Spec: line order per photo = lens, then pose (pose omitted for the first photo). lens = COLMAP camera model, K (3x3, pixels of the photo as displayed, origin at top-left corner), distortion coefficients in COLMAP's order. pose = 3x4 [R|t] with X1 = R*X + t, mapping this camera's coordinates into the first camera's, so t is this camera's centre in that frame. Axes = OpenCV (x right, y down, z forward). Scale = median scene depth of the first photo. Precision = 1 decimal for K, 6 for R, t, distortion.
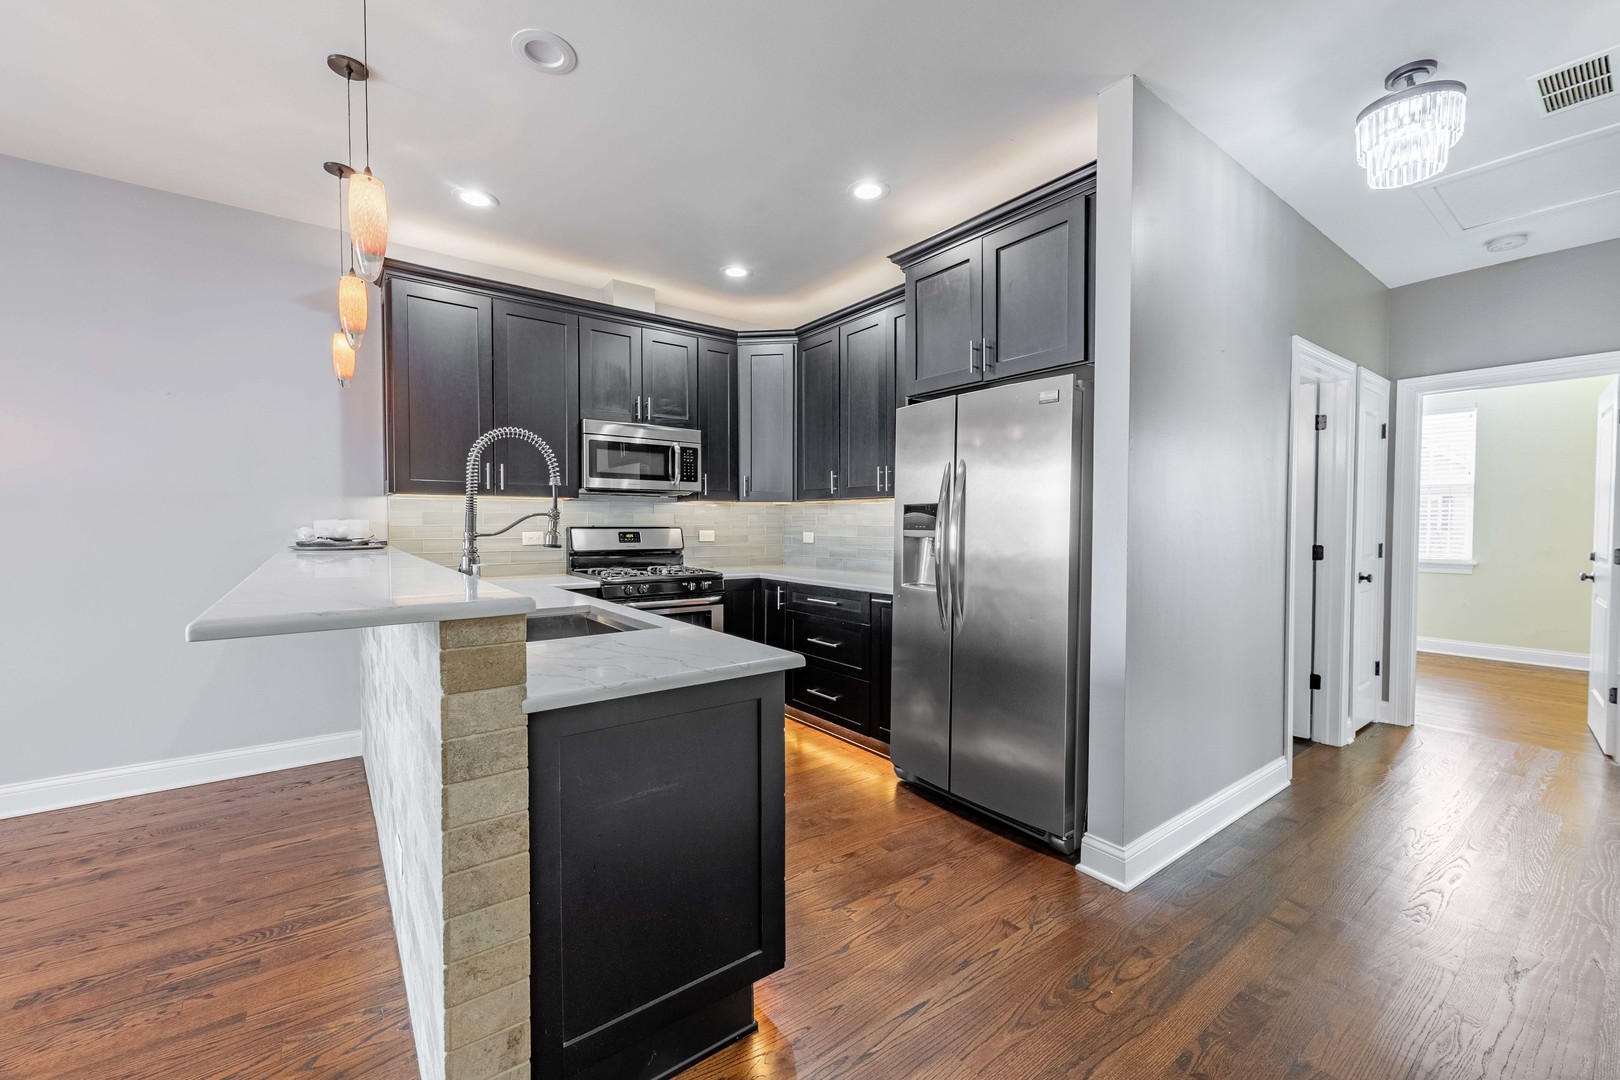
lens RADIAL K [[658.2, 0, 796.7], [0, 658.2, 530.3], [0, 0, 1]] dist [0.004091, -0.000830]
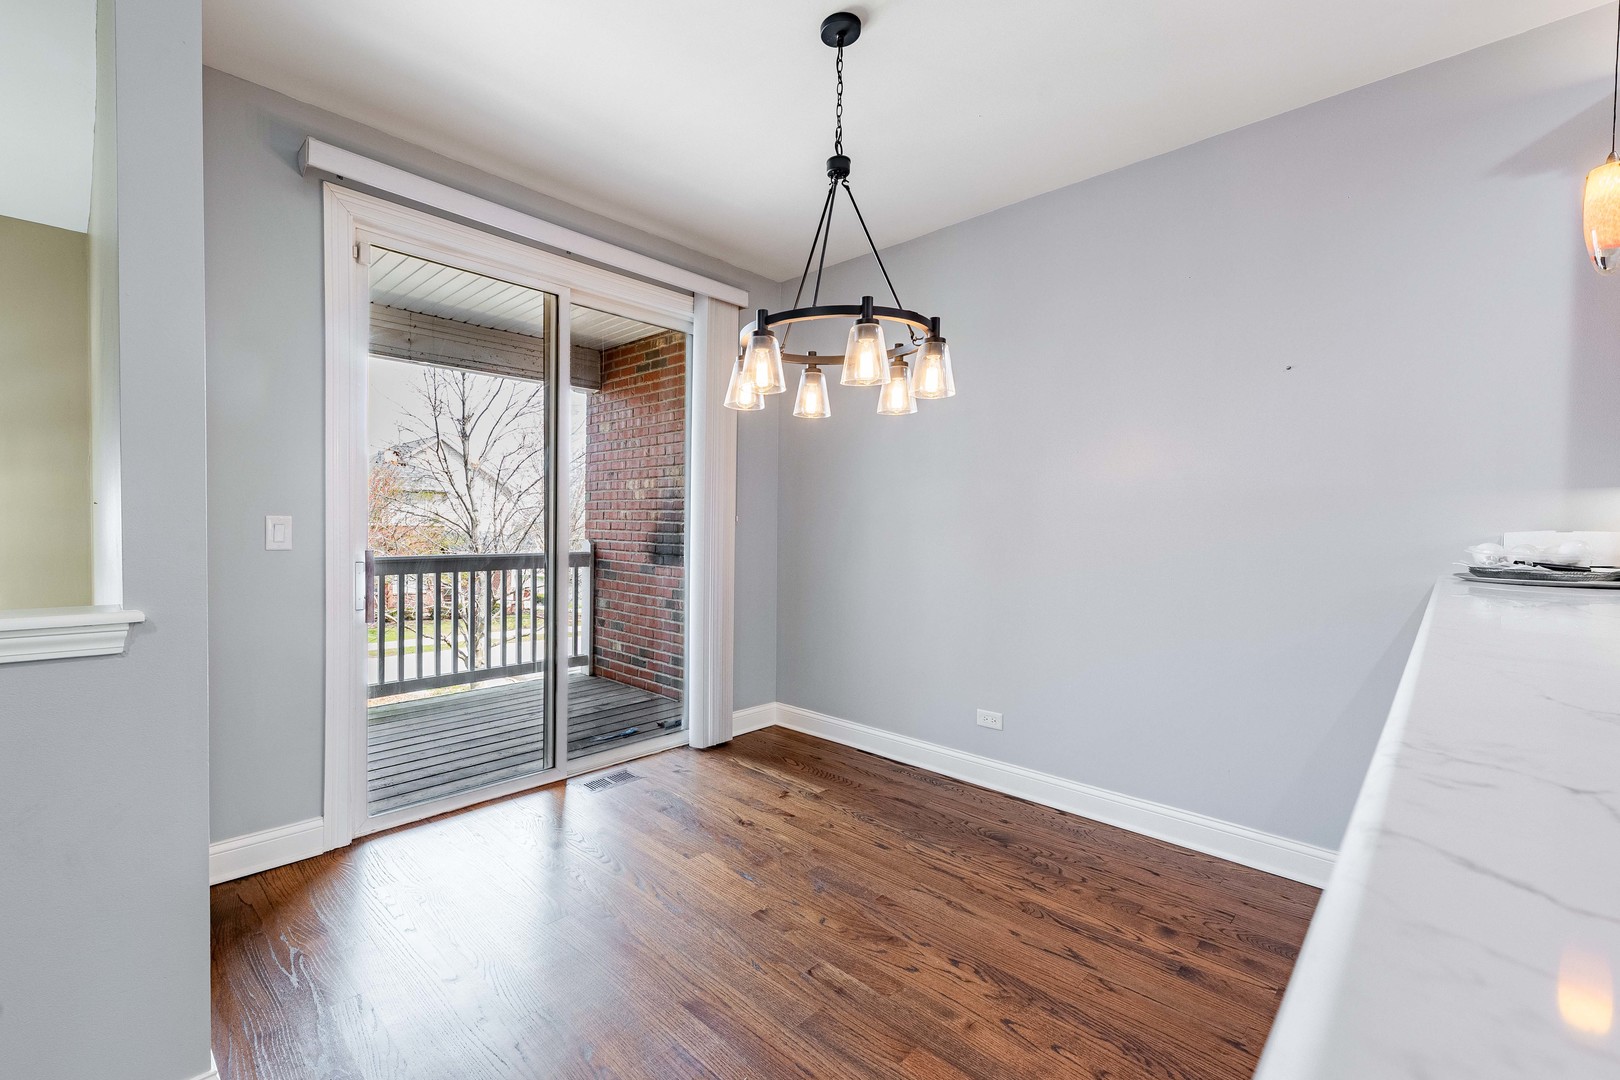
lens RADIAL K [[658.2, 0, 756.5], [0, 658.2, 543.3], [0, 0, 1]] dist [0.004091, -0.000830]
pose [[0.133393, 0.023965, -0.990773, -0.248904], [-0.023215, 0.999509, 0.021051, -0.001827], [0.990791, 0.020193, 0.133884, 0.274162]]
